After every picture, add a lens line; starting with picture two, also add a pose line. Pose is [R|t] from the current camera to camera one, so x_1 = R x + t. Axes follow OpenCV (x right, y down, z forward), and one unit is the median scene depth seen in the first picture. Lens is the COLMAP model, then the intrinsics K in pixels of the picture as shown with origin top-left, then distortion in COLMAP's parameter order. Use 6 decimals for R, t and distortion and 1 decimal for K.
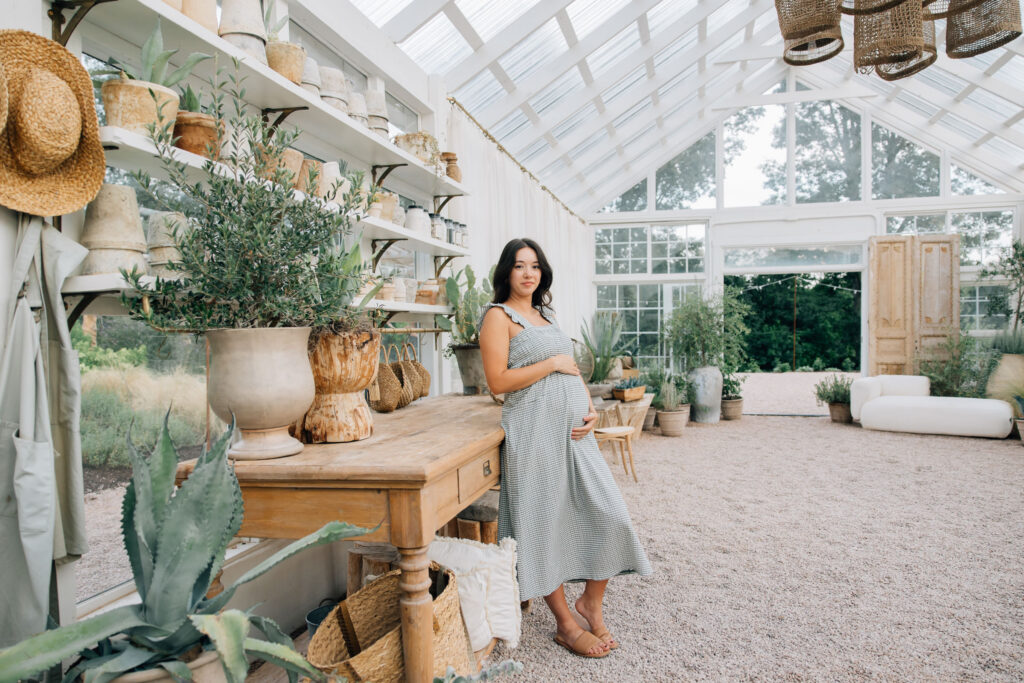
lens RADIAL K [[704.5, 0, 512.0], [0, 704.5, 341.5], [0, 0, 1]] dist [-0.003748, 0.002284]
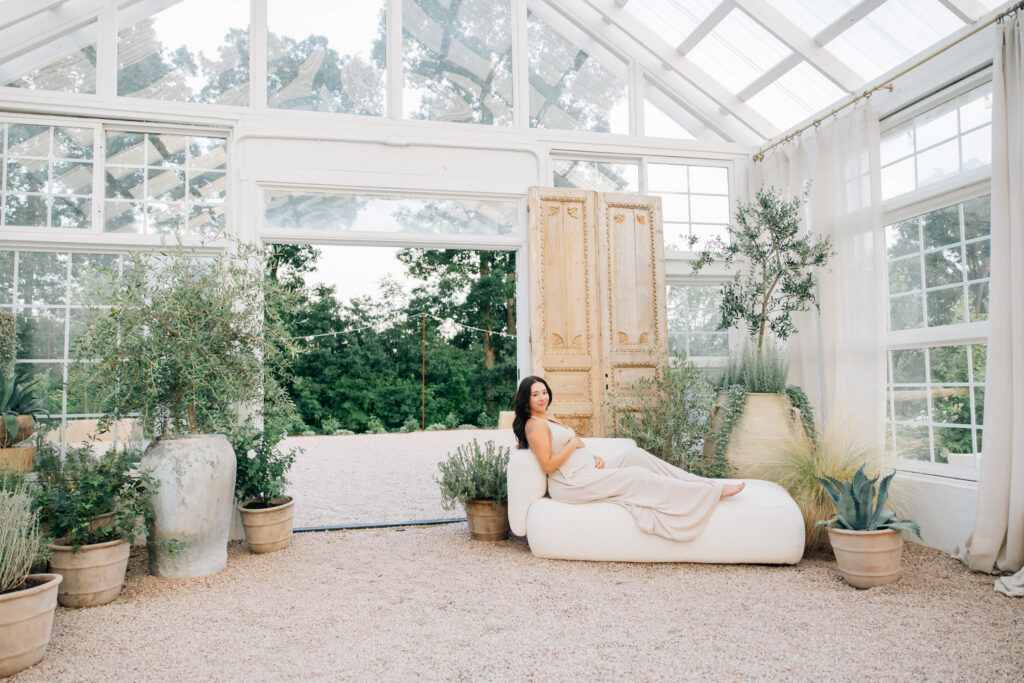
lens RADIAL K [[704.5, 0, 512.0], [0, 704.5, 341.5], [0, 0, 1]] dist [-0.003748, 0.002284]
pose [[0.880620, 0.023354, 0.473248, 0.238719], [0.016574, 0.996655, -0.080023, 0.016460], [-0.473533, 0.078314, 0.877287, 0.534055]]
